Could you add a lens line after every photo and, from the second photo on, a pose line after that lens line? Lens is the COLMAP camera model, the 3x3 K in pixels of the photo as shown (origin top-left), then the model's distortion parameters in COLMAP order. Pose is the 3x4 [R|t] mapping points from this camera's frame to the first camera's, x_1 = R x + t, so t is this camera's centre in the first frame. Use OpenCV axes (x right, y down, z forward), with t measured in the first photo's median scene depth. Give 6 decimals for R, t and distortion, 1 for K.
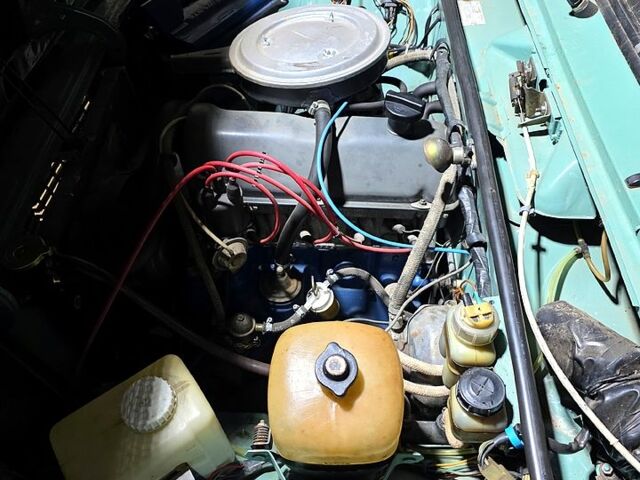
lens RADIAL K [[588.7, 0, 320.0], [0, 588.7, 240.0], [0, 0, 1]] dist [0.117199, -0.141831]
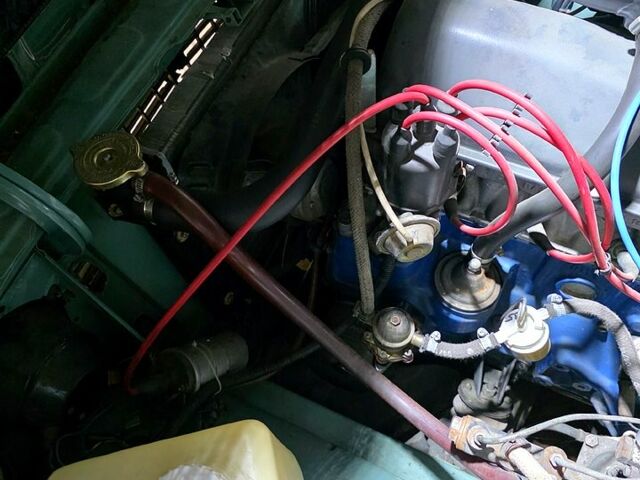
lens RADIAL K [[588.7, 0, 320.0], [0, 588.7, 240.0], [0, 0, 1]] dist [0.117199, -0.141831]
pose [[0.916446, 0.318564, -0.242163, -0.083440], [-0.261472, 0.934834, 0.240247, -0.095932], [0.302916, -0.156854, 0.940021, 0.379676]]
